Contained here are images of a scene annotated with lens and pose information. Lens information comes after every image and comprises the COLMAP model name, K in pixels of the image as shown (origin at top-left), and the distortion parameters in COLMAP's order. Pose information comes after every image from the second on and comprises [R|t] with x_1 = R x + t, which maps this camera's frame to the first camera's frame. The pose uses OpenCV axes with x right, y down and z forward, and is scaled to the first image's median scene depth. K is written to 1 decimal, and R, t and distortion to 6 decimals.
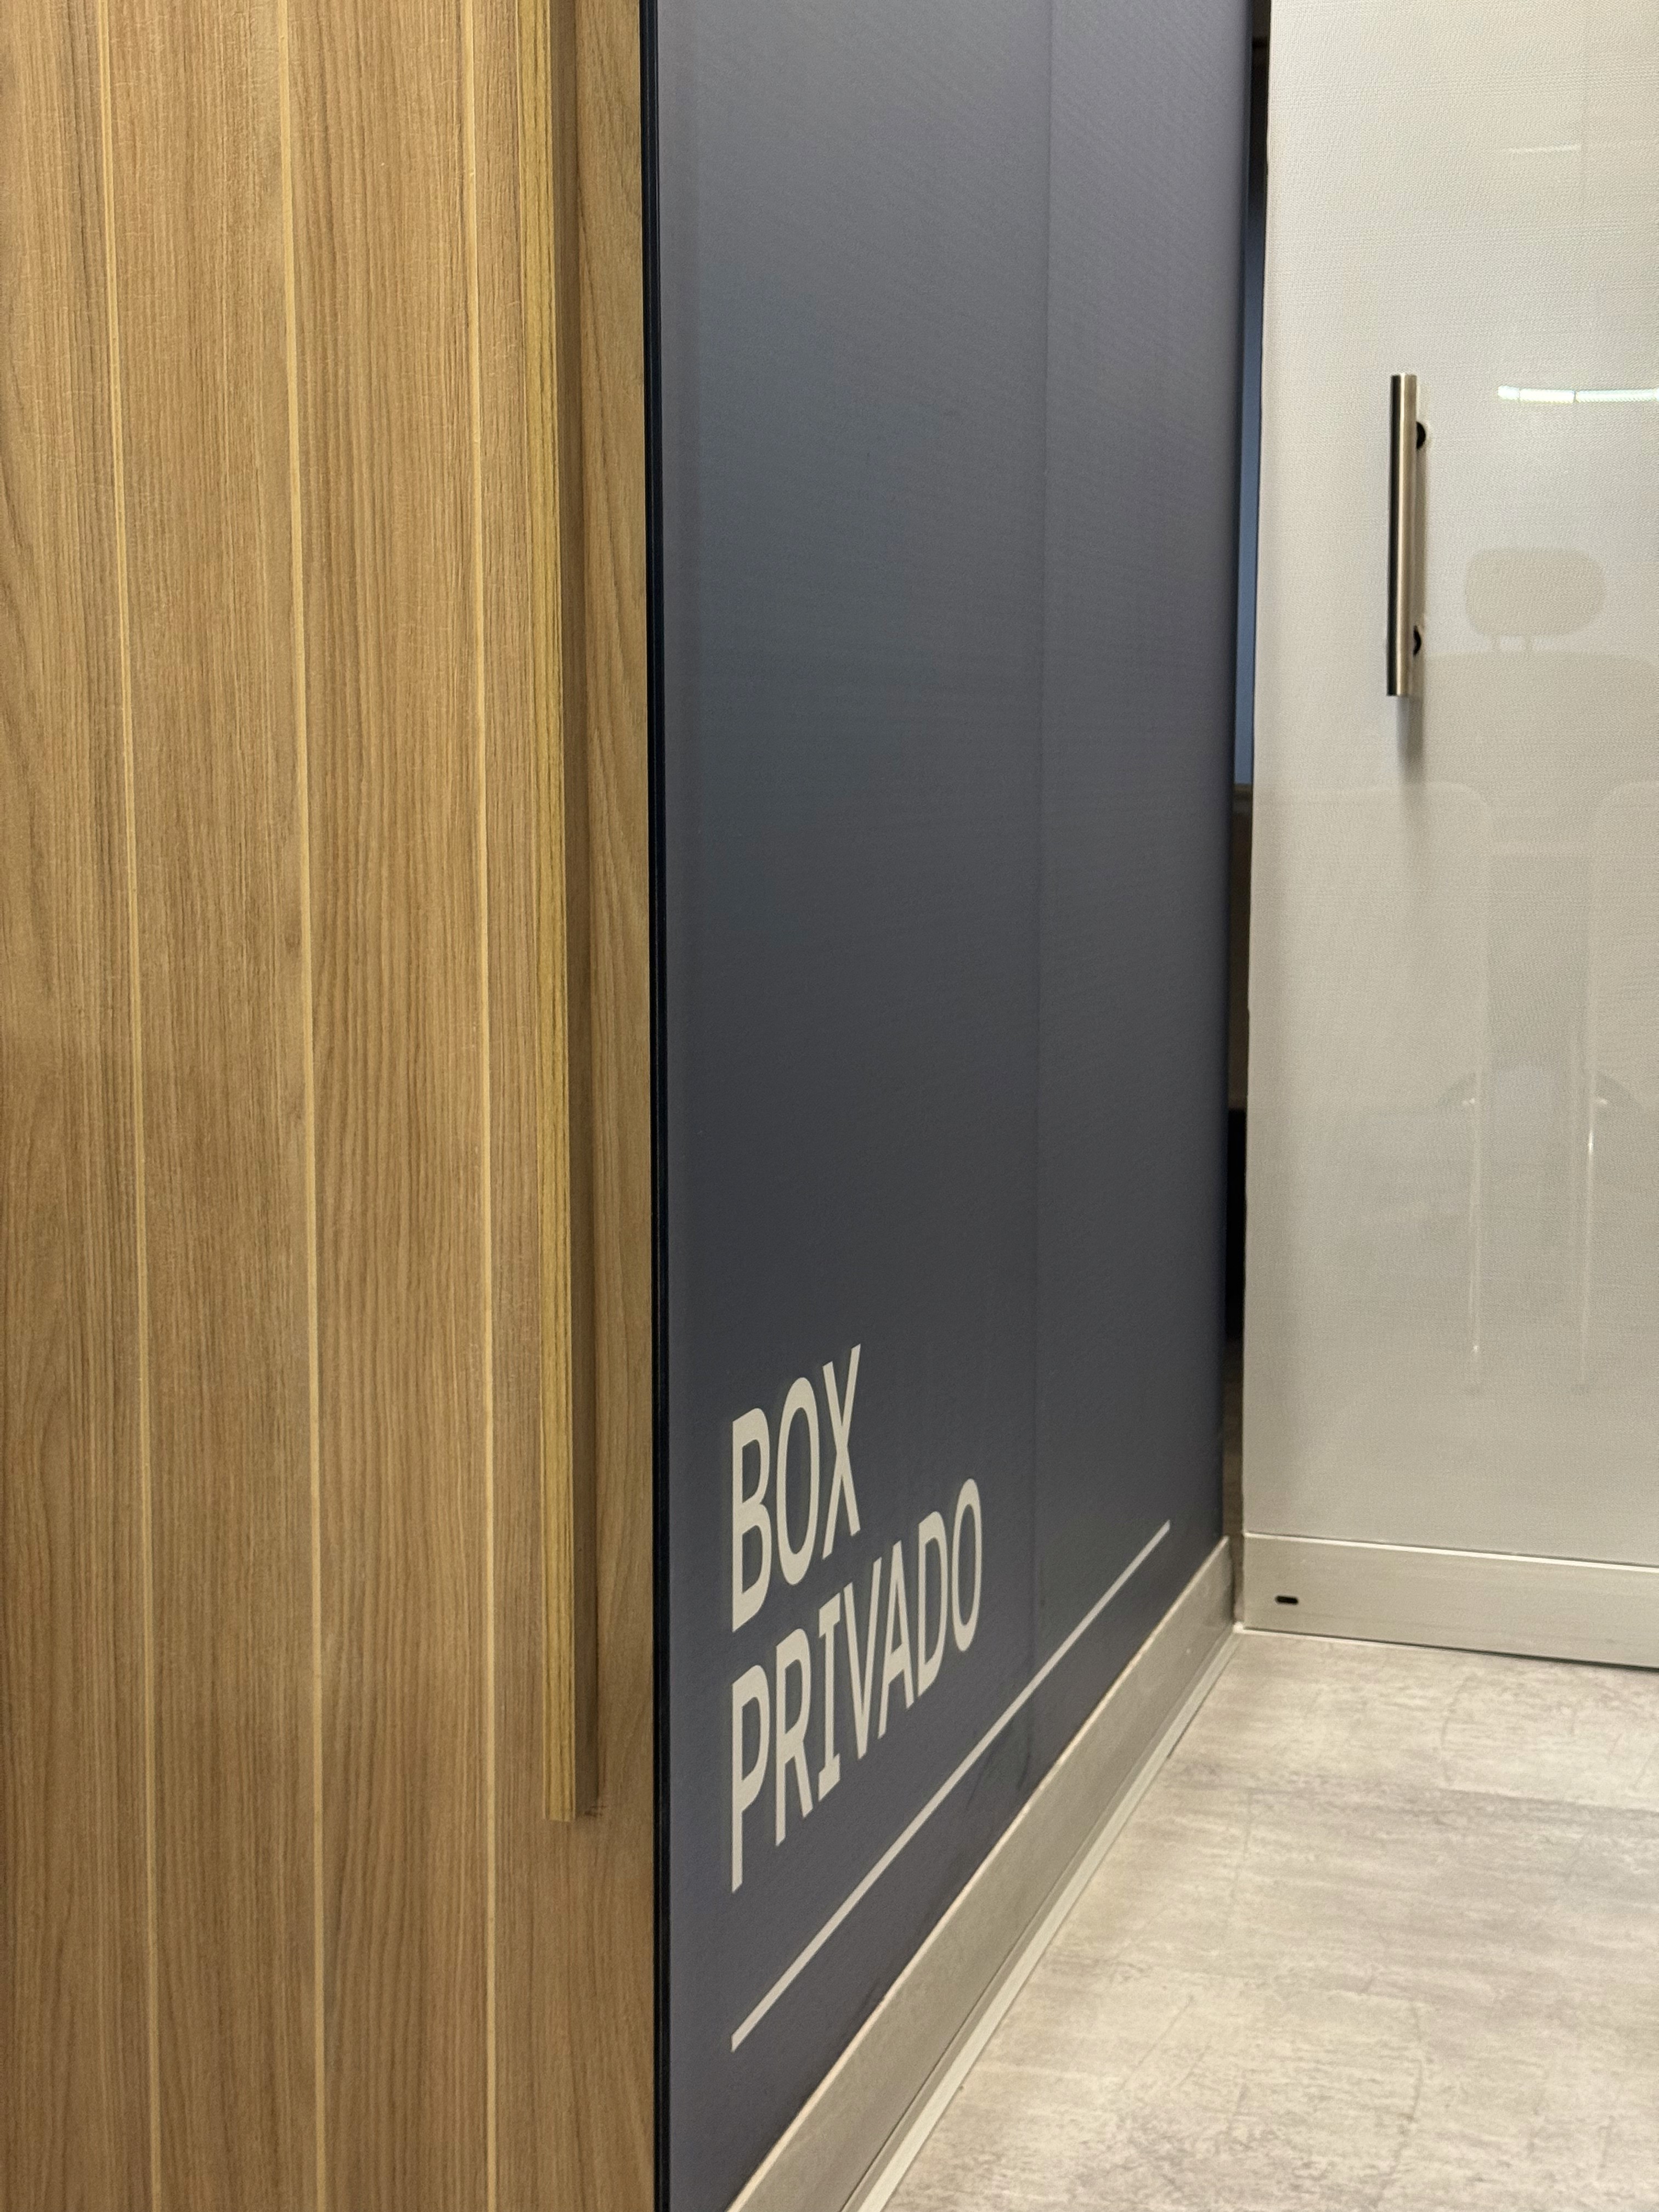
lens RADIAL K [[3095.1, 0, 829.5], [0, 3095.1, 1106.0], [0, 0, 1]] dist [0.005765, 0.006025]
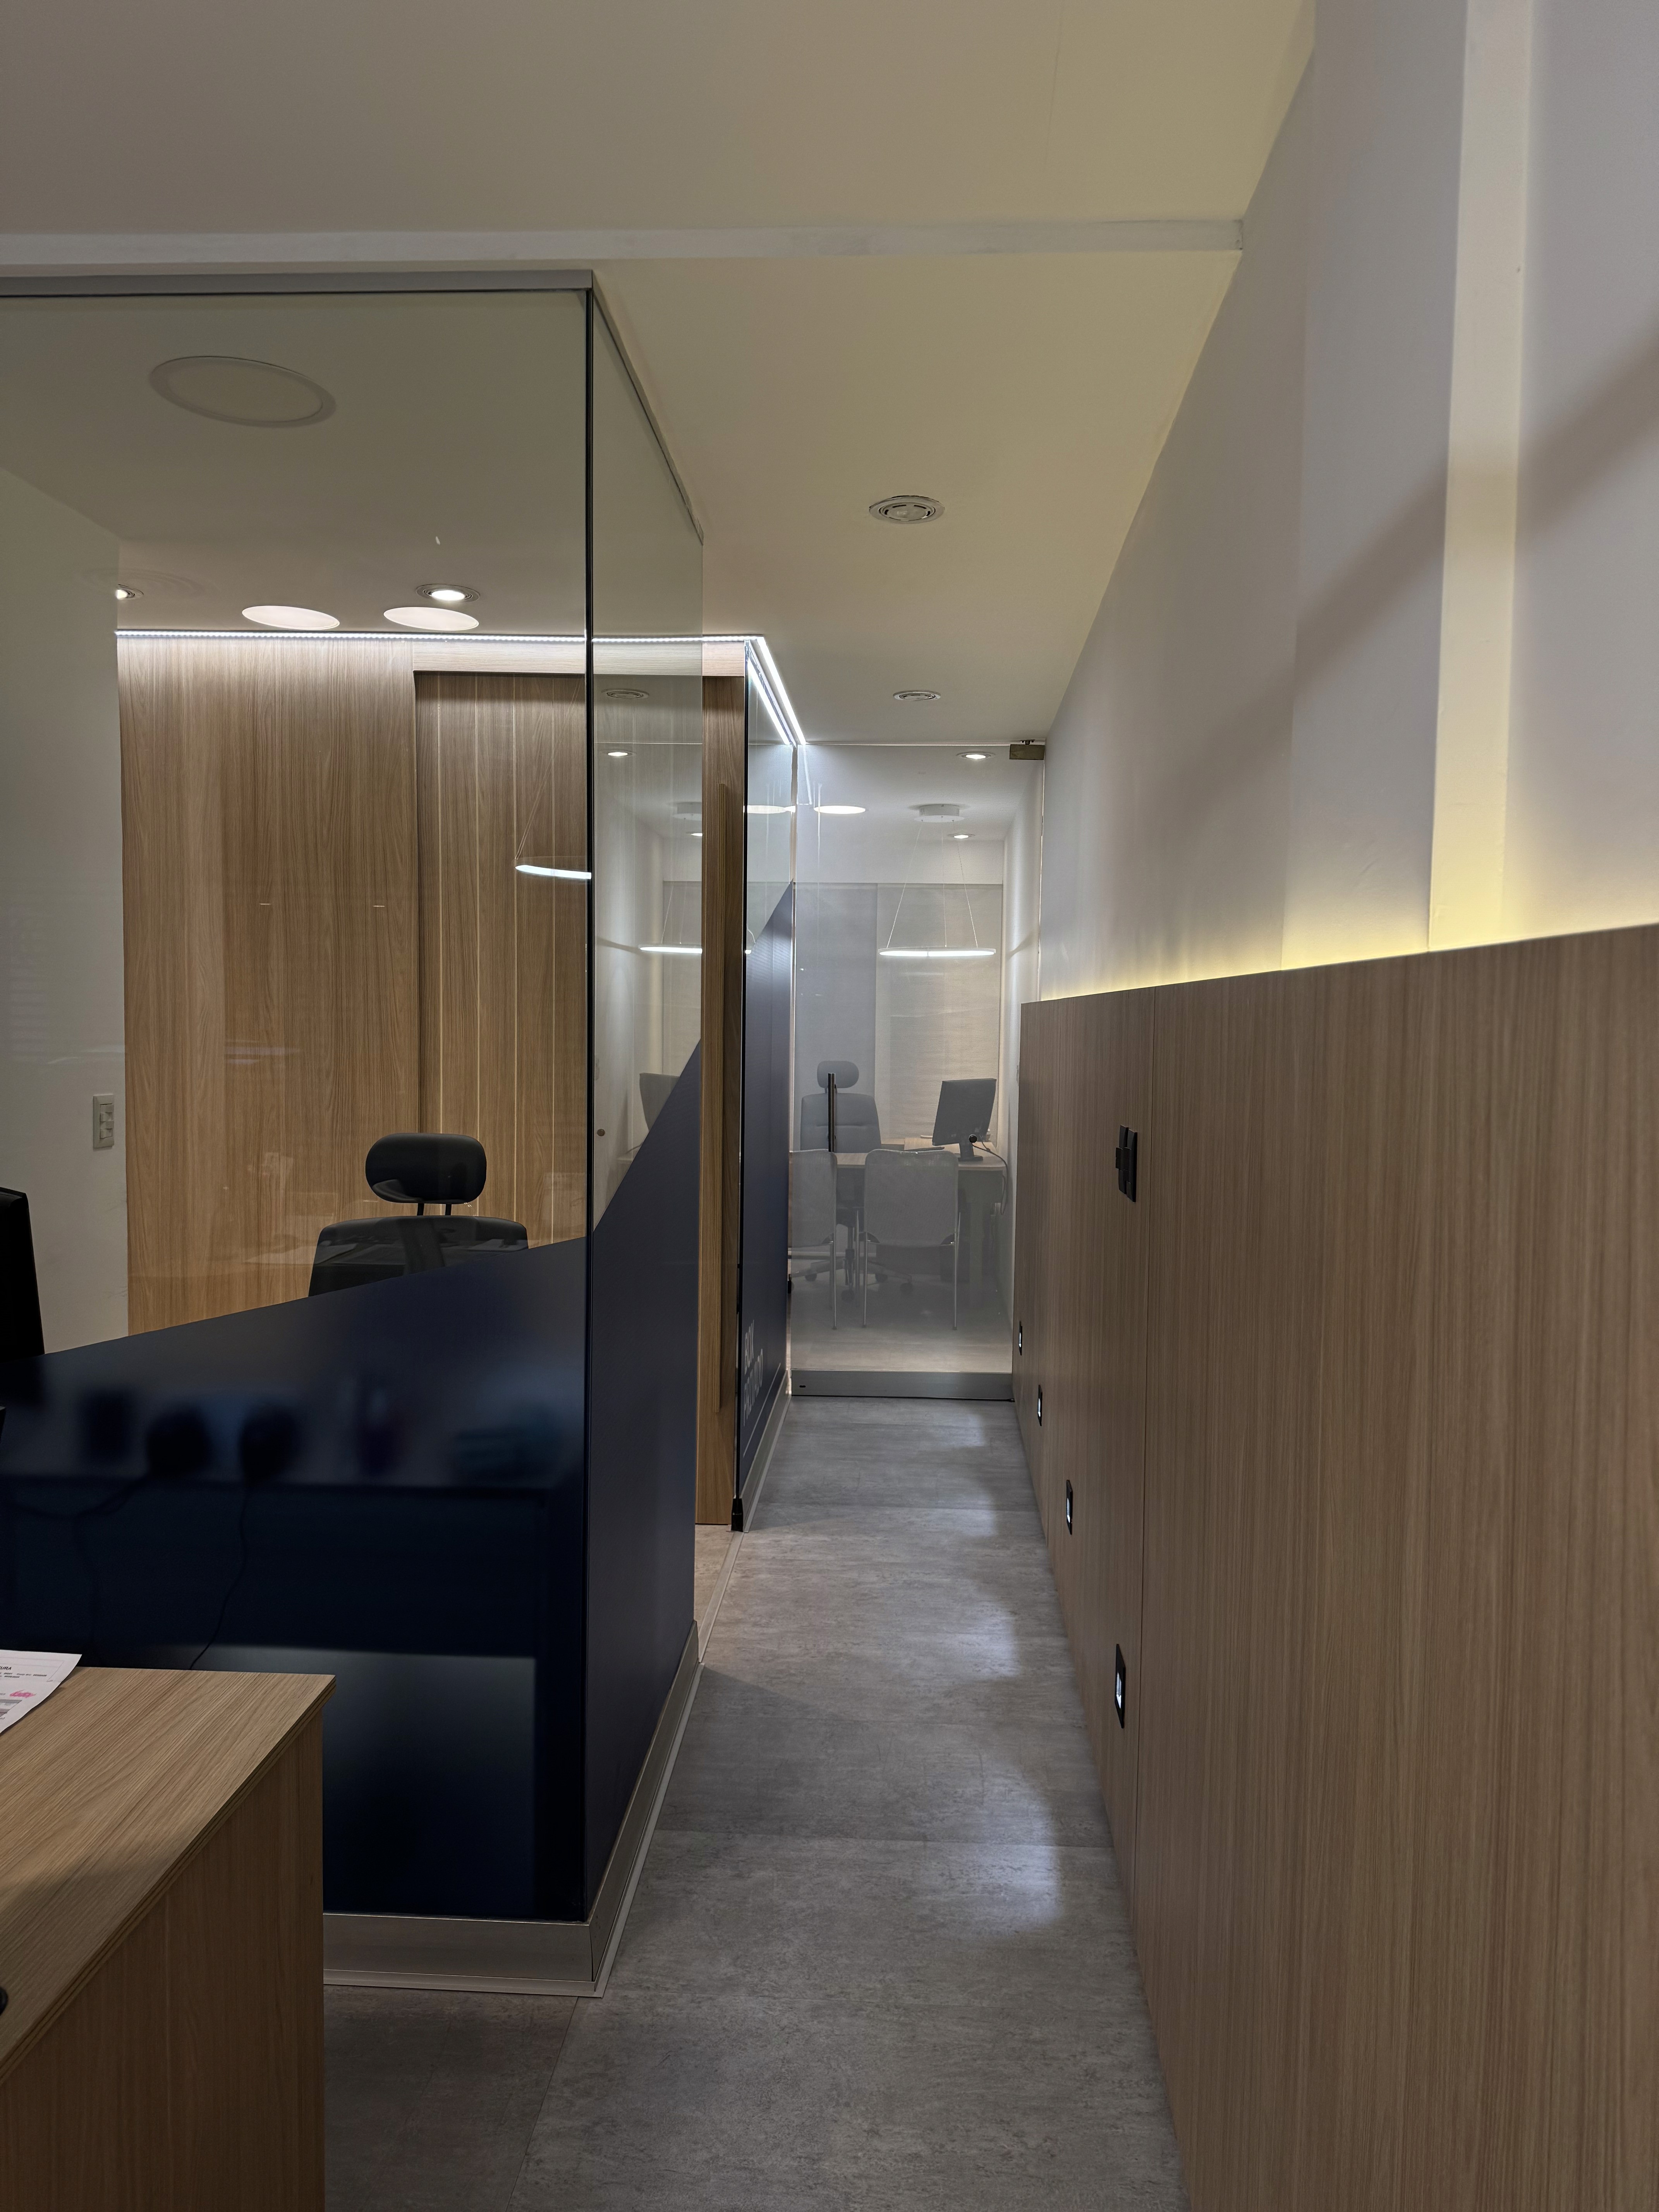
lens RADIAL K [[1587.2, 0, 829.5], [0, 1587.2, 1106.0], [0, 0, 1]] dist [0.203412, -0.191091]
pose [[0.967484, -0.004438, 0.252892, -0.404785], [0.017878, 0.998545, -0.050872, -0.104432], [-0.252298, 0.053740, 0.966156, -1.191538]]
